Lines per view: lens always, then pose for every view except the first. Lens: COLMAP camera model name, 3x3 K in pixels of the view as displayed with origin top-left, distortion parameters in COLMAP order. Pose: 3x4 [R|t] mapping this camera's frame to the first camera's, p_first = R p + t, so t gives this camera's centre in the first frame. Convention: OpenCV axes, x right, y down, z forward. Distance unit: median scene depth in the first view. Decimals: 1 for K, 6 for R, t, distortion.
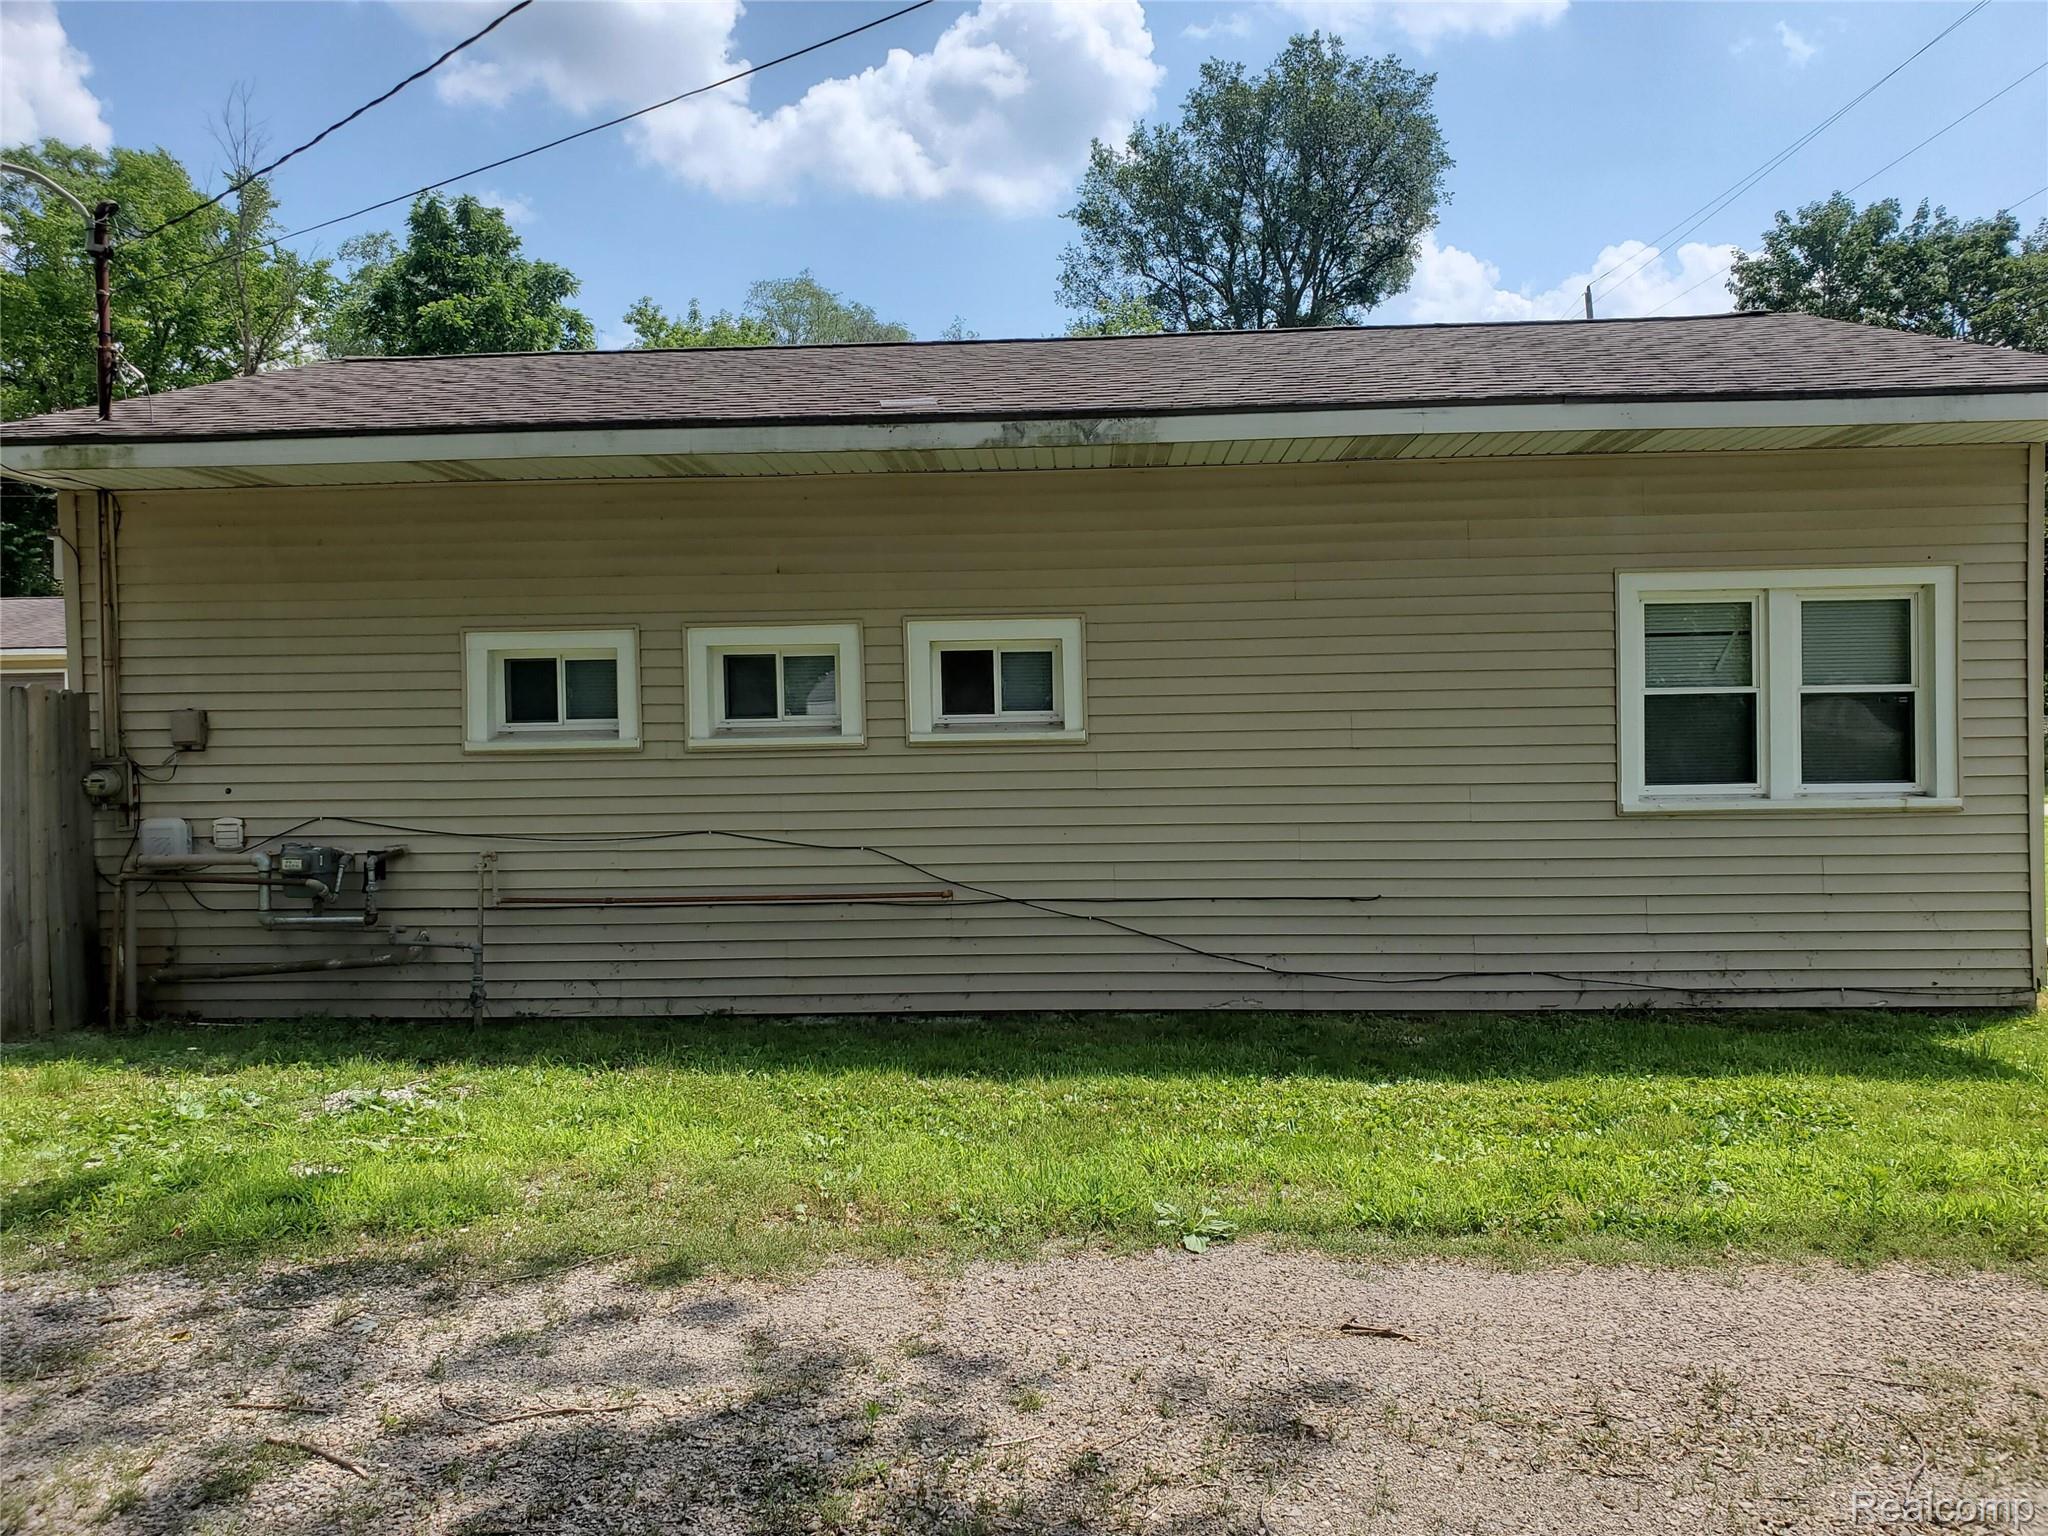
lens RADIAL K [[1567.6, 0, 1018.7], [0, 1567.6, 771.3], [0, 0, 1]] dist [0.027787, -0.024061]
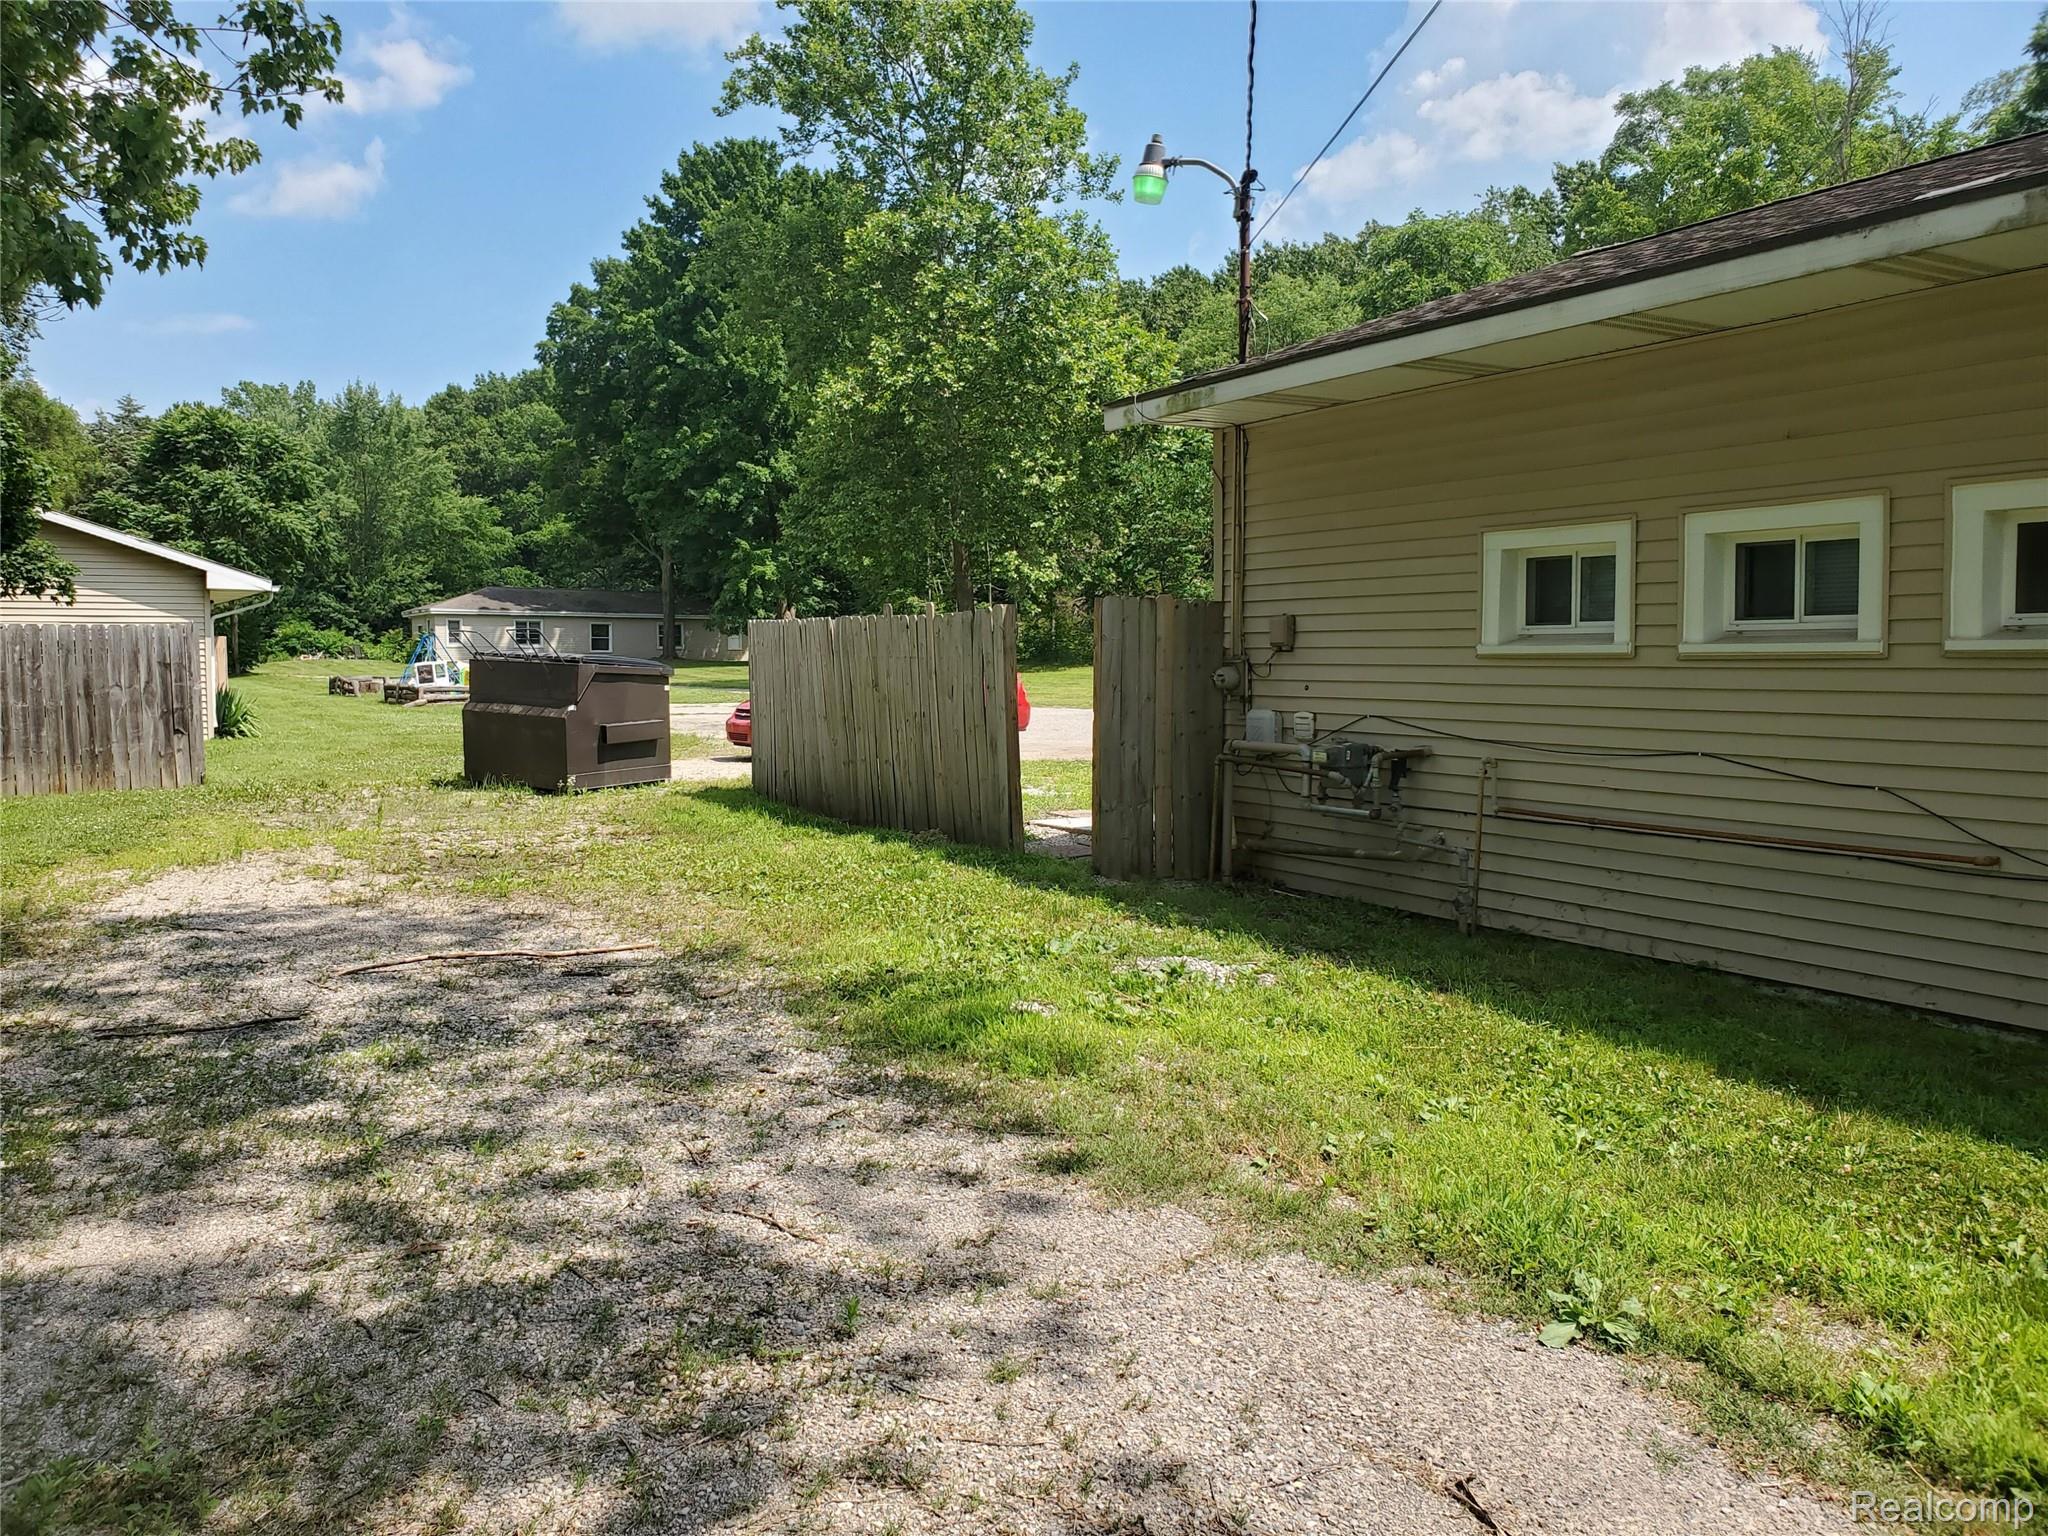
lens RADIAL K [[1567.6, 0, 1018.6], [0, 1567.6, 772.5], [0, 0, 1]] dist [0.027787, -0.024061]
pose [[0.546633, 0.077354, -0.833792, 0.317256], [-0.024707, 0.996781, 0.076277, -0.007228], [0.837007, -0.021095, 0.546785, 0.222786]]
